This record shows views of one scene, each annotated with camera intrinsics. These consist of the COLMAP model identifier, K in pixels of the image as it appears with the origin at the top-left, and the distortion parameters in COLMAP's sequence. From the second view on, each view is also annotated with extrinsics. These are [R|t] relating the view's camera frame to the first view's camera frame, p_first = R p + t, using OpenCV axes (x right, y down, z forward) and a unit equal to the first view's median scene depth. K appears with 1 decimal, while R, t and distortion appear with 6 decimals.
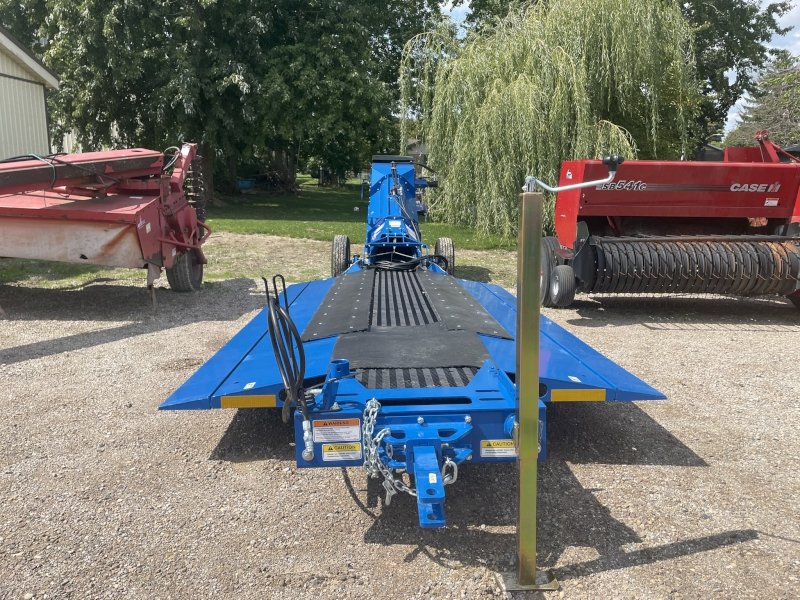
lens RADIAL K [[623.4, 0, 405.3], [0, 623.4, 298.5], [0, 0, 1]] dist [0.079837, -0.102270]
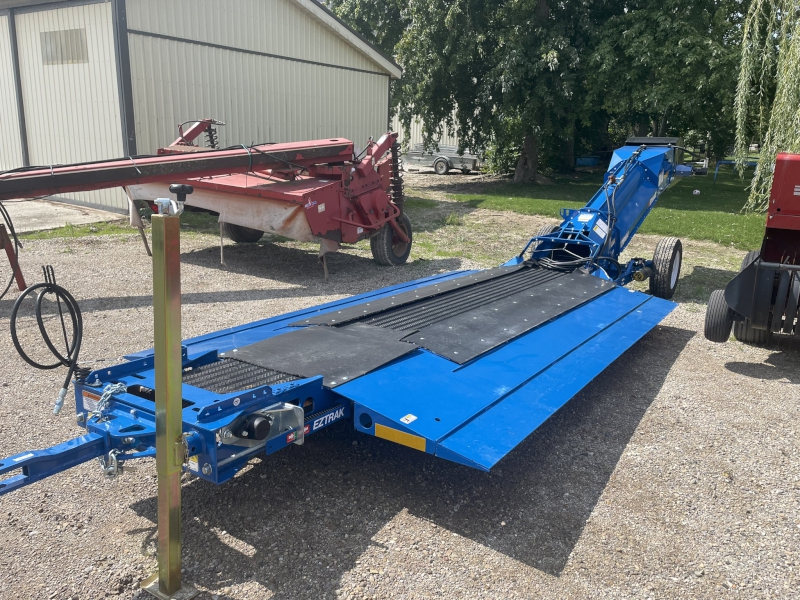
lens RADIAL K [[623.4, 0, 405.3], [0, 623.4, 298.5], [0, 0, 1]] dist [0.079837, -0.102270]
pose [[0.809572, 0.149151, -0.567756, 0.403050], [-0.124429, 0.988806, 0.082336, -0.061909], [0.573681, 0.003989, 0.819069, 0.147266]]
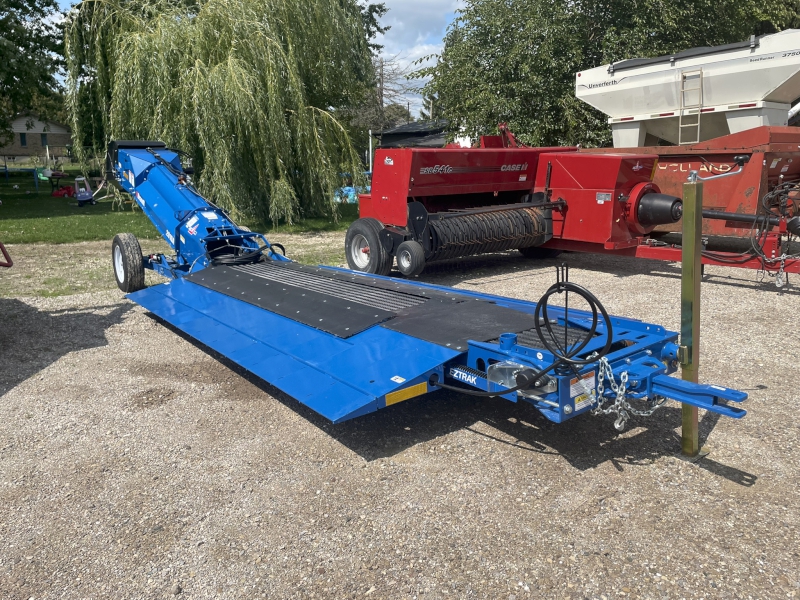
lens RADIAL K [[603.3, 0, 430.0], [0, 603.3, 299.8], [0, 0, 1]] dist [0.074231, -0.091640]
pose [[0.809713, -0.156738, 0.565506, -0.400259], [0.132876, 0.987611, 0.083472, -0.036565], [-0.571584, 0.007554, 0.820509, 0.078852]]
